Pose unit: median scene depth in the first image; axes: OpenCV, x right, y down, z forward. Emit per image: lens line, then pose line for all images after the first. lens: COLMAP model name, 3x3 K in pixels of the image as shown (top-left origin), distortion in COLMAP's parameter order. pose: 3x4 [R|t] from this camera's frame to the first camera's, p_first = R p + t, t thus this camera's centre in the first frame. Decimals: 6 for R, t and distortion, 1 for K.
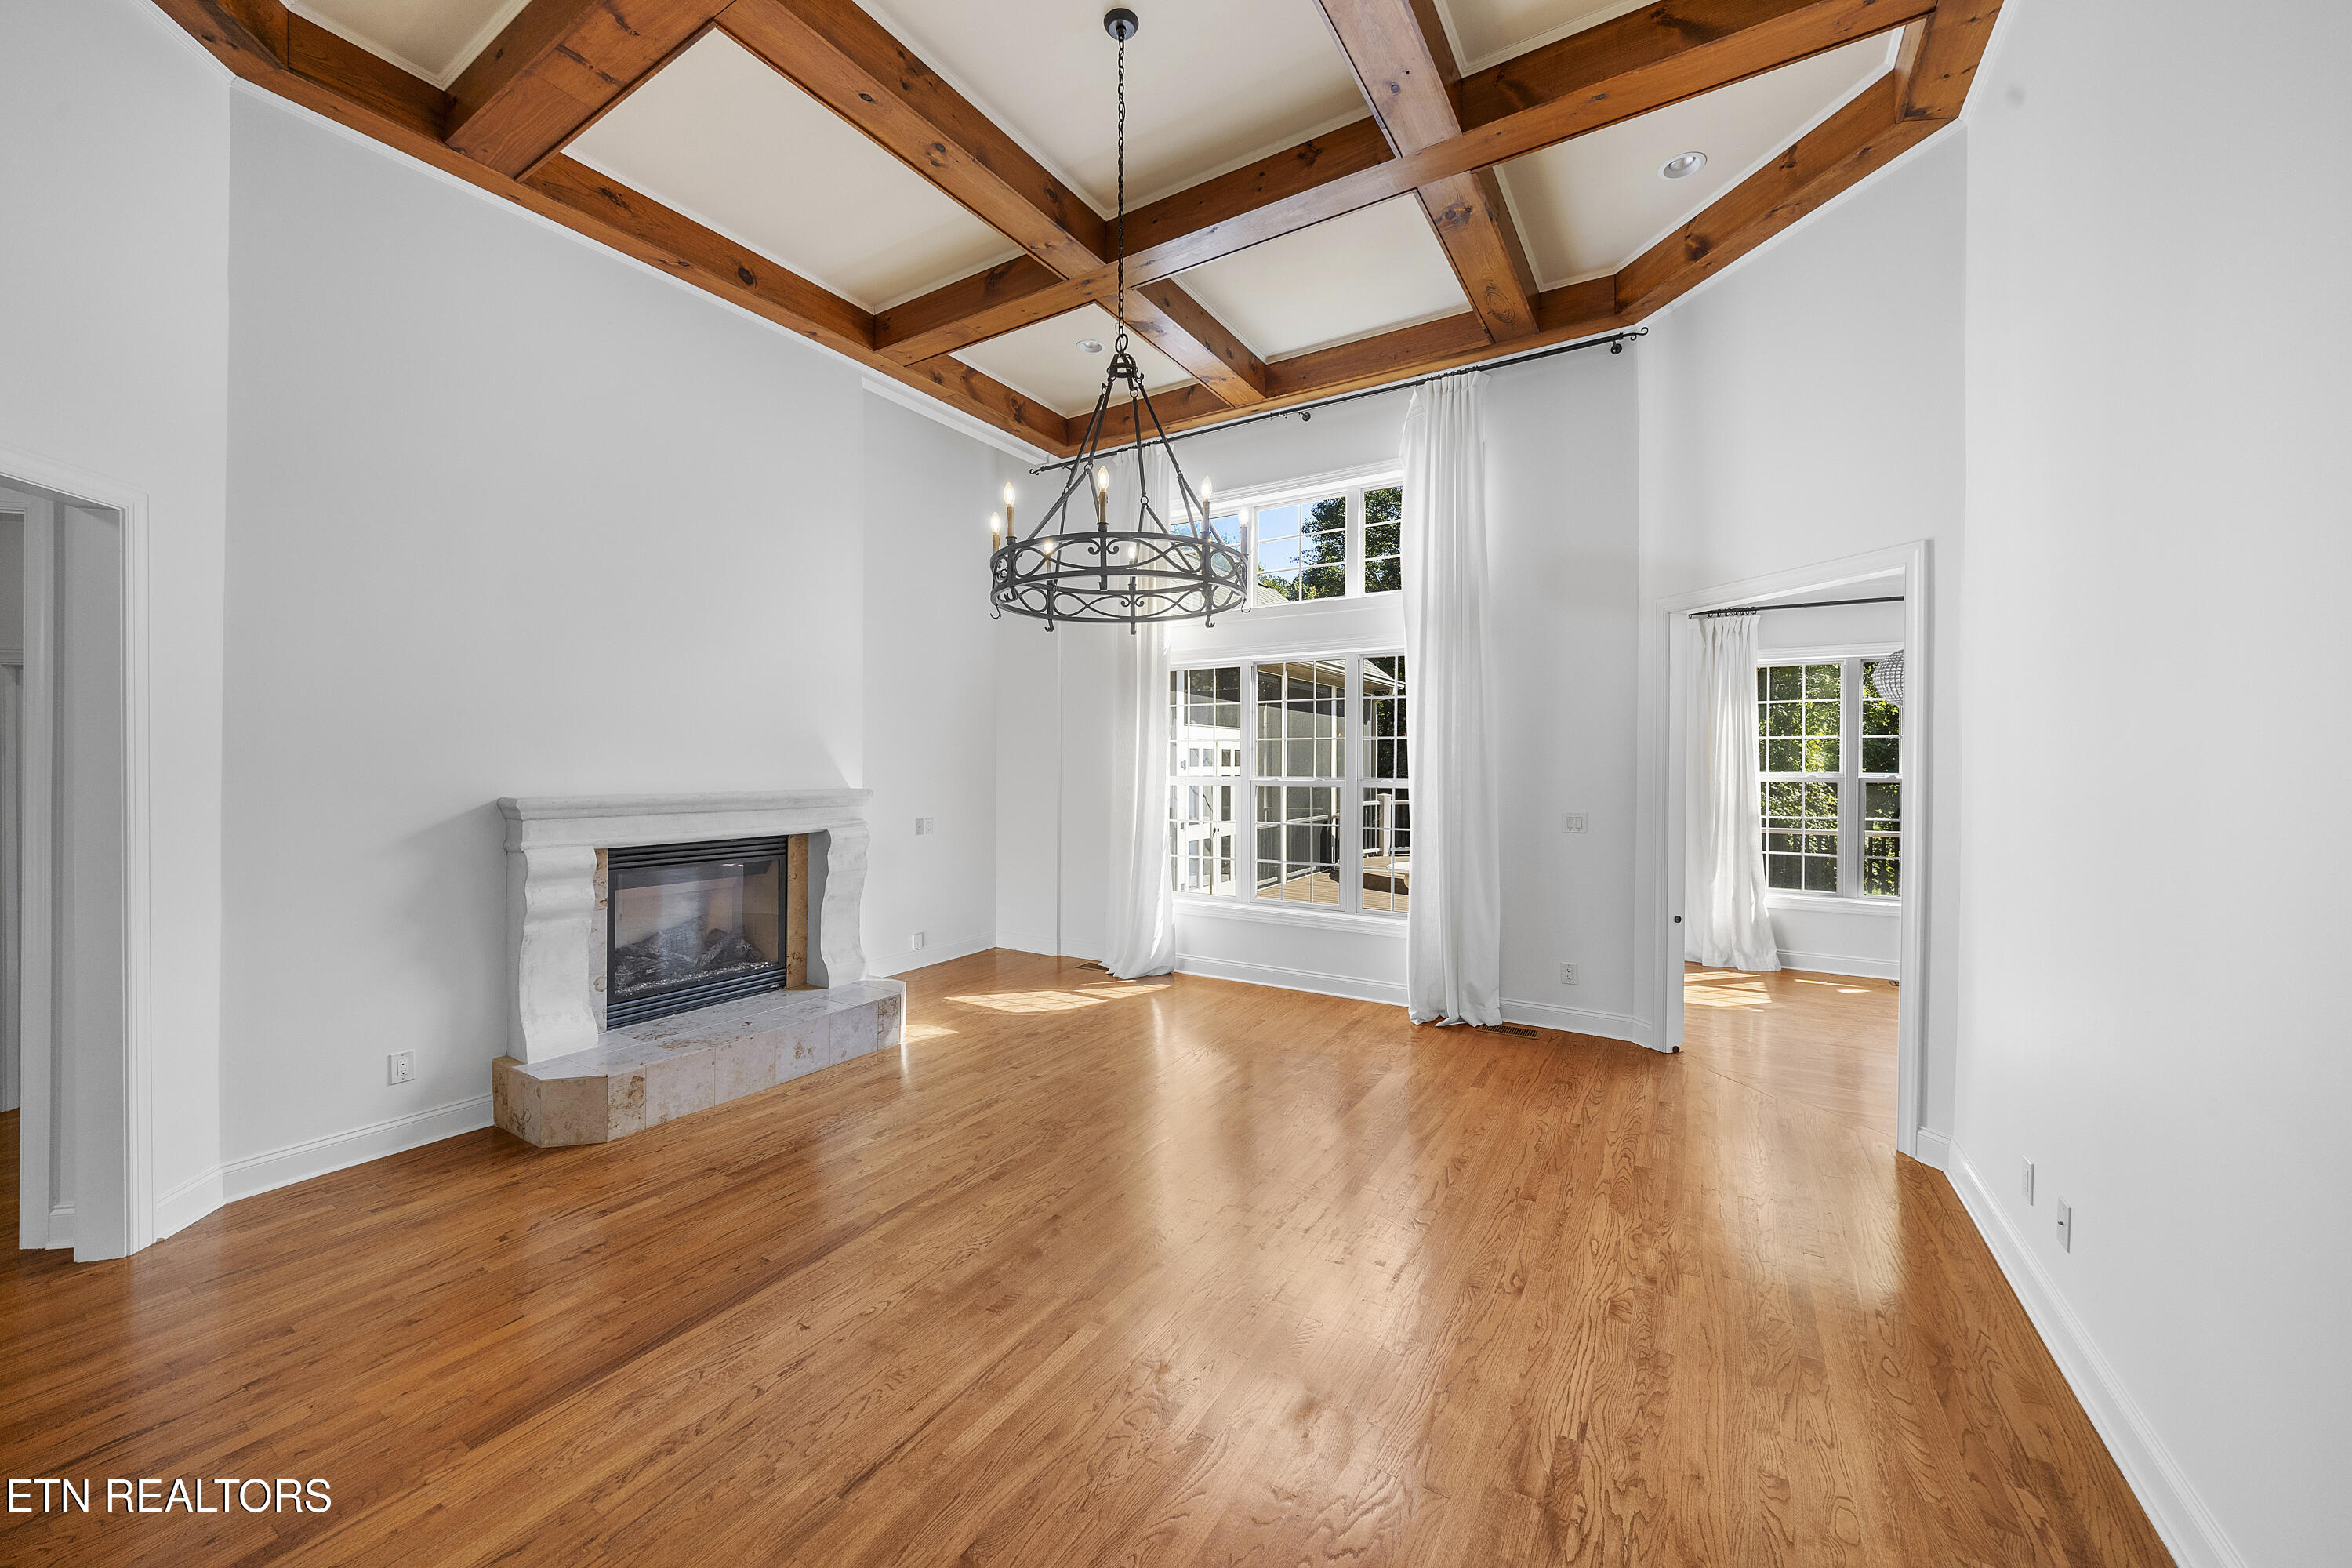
lens RADIAL K [[884.1, 0, 1163.0], [0, 884.1, 757.4], [0, 0, 1]] dist [0.000050, -0.000016]
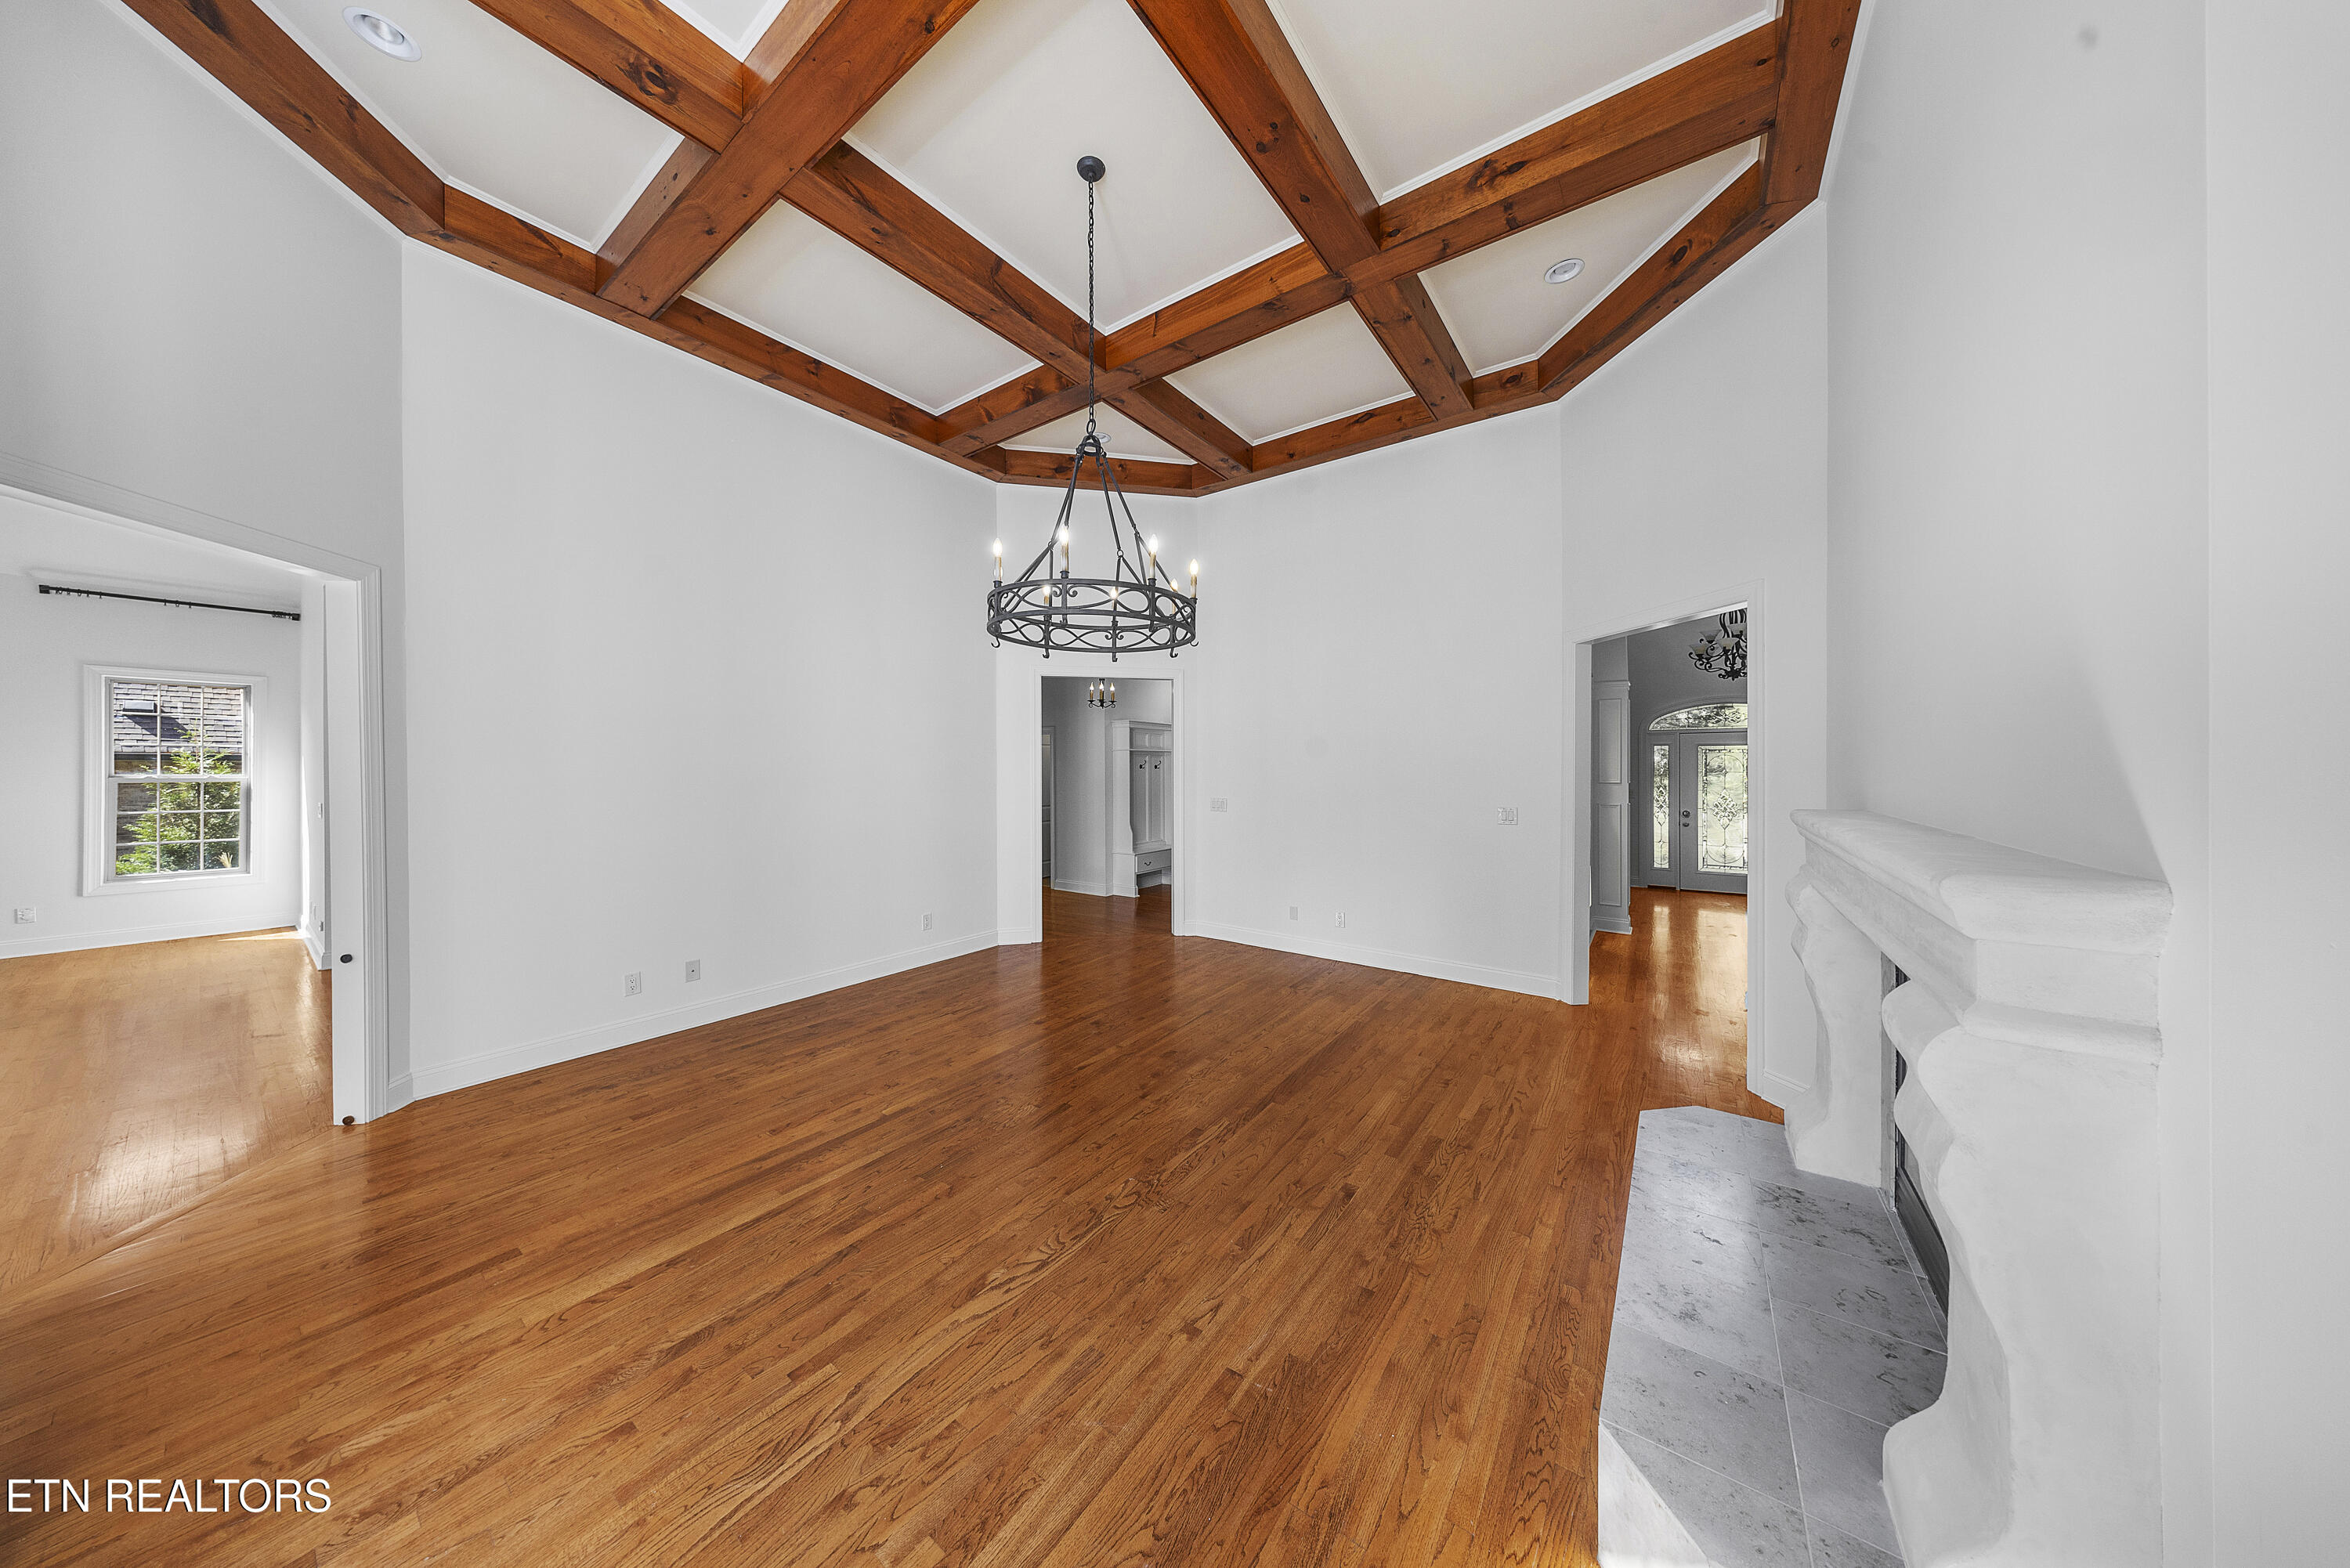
lens RADIAL K [[719.8, 0, 1175.0], [0, 719.8, 784.0], [0, 0, 1]] dist [-0.000003, -0.000003]
pose [[-0.998232, -0.003455, 0.059332, -0.217741], [-0.002451, 0.999853, 0.016985, 0.015437], [-0.059382, 0.016810, -0.998094, 1.950576]]
